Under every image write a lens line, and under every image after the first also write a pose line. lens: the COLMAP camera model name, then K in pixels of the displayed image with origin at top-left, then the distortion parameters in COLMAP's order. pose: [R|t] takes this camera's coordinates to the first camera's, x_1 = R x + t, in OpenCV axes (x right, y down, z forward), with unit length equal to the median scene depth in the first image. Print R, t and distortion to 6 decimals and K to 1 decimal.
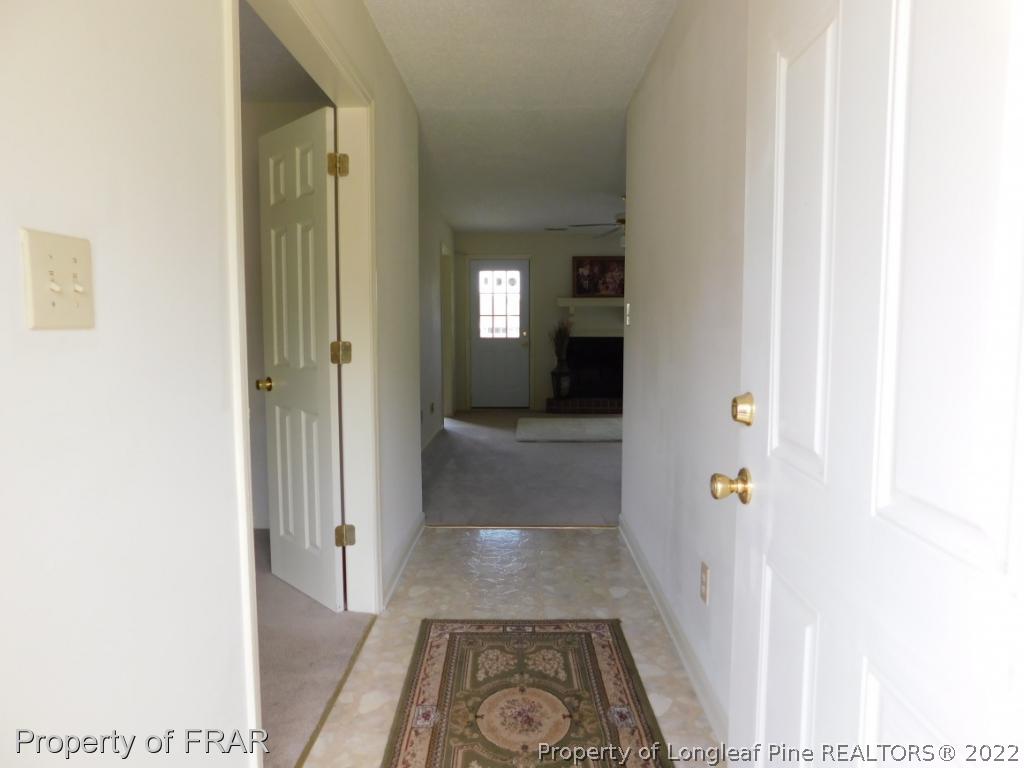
lens RADIAL K [[677.0, 0, 511.4], [0, 677.0, 385.2], [0, 0, 1]] dist [-0.061855, 0.038541]
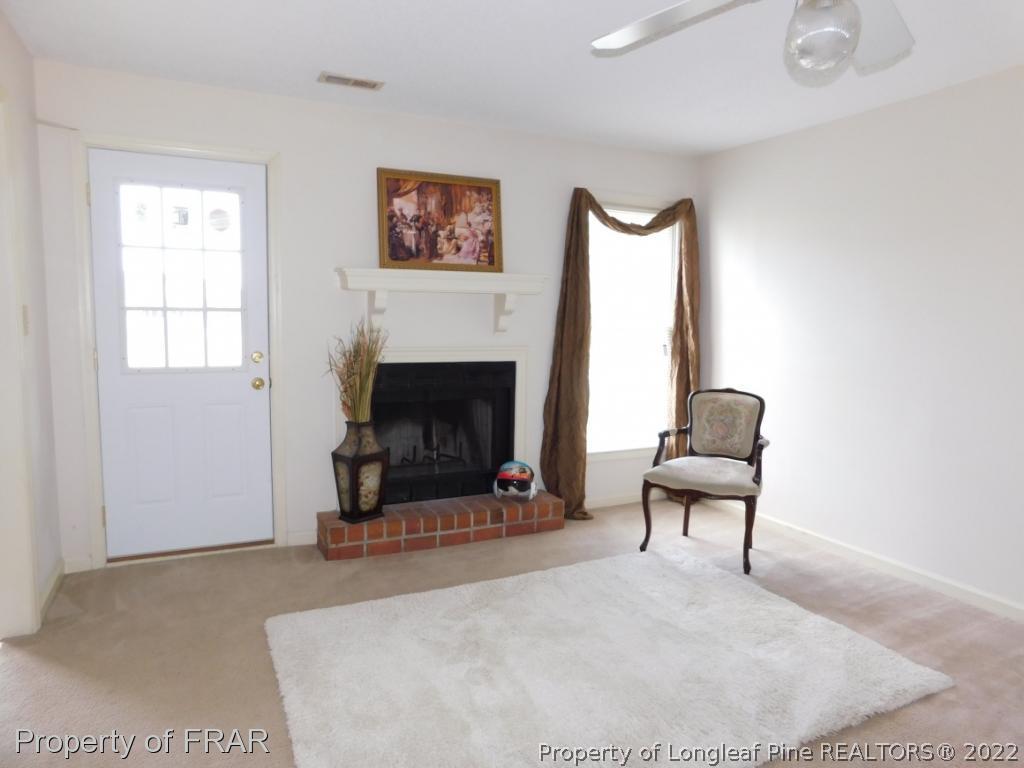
lens RADIAL K [[677.0, 0, 516.9], [0, 677.0, 381.2], [0, 0, 1]] dist [-0.061855, 0.038541]
pose [[0.888723, -0.030658, 0.457419, -0.024663], [0.020337, 0.999416, 0.027470, -0.070425], [-0.457994, -0.015111, 0.888827, 0.596560]]
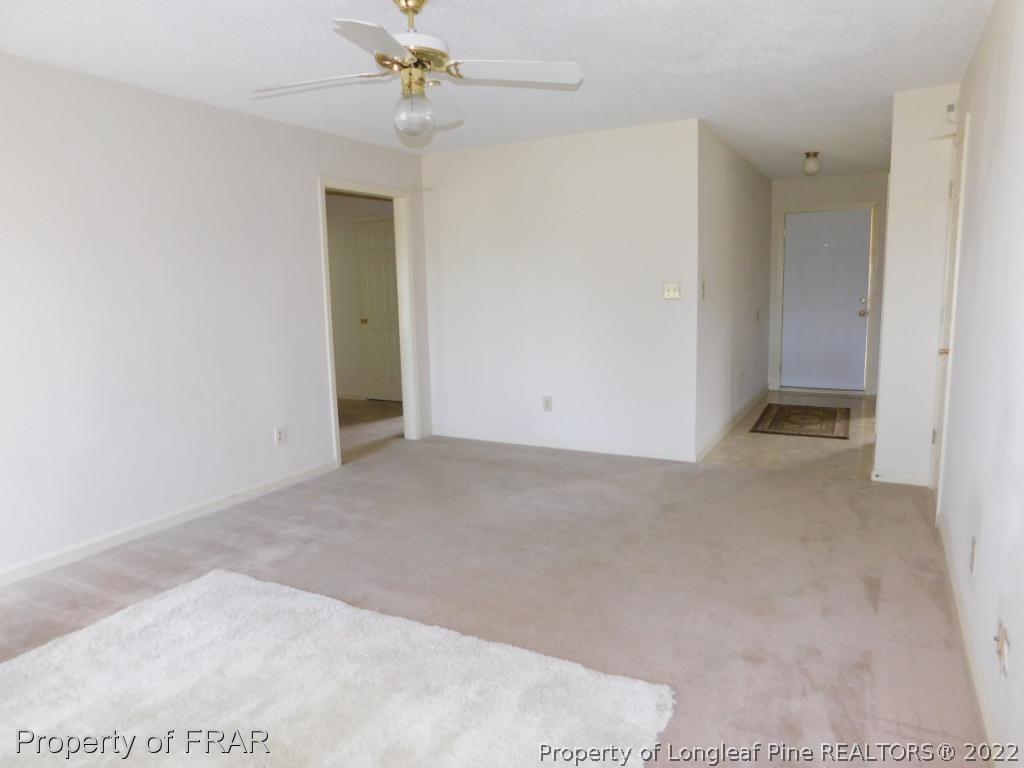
lens RADIAL K [[677.0, 0, 514.4], [0, 677.0, 382.0], [0, 0, 1]] dist [-0.061855, 0.038541]
pose [[-0.884906, -0.050482, 0.463025, -0.045792], [0.057484, 0.974672, 0.216125, -0.102593], [-0.462208, 0.217866, -0.859592, 0.958981]]
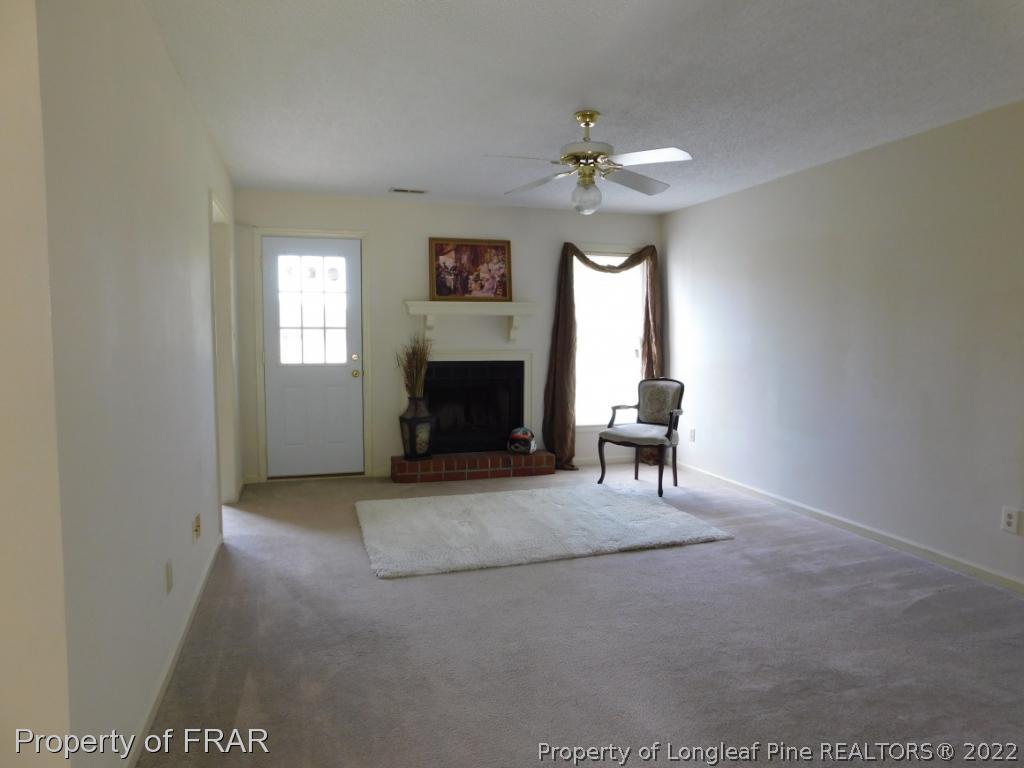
lens RADIAL K [[677.0, 0, 517.2], [0, 677.0, 382.3], [0, 0, 1]] dist [-0.061855, 0.038541]
pose [[0.947726, -0.020388, 0.318432, -0.038190], [0.022351, 0.999747, -0.002510, -0.048031], [-0.318301, 0.009496, 0.947942, 0.360450]]
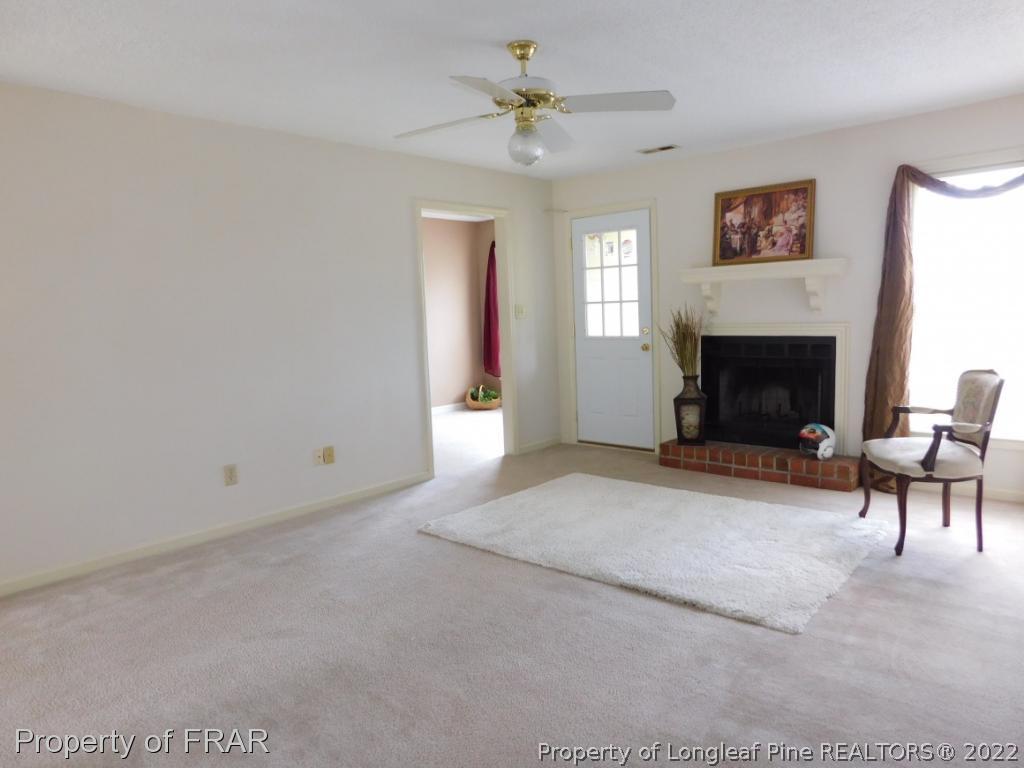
lens RADIAL K [[677.0, 0, 508.3], [0, 677.0, 380.7], [0, 0, 1]] dist [-0.061855, 0.038541]
pose [[0.757362, 0.041841, -0.651654, 0.331858], [-0.016401, 0.998849, 0.045071, -0.056559], [0.652789, -0.023447, 0.757176, 0.459254]]
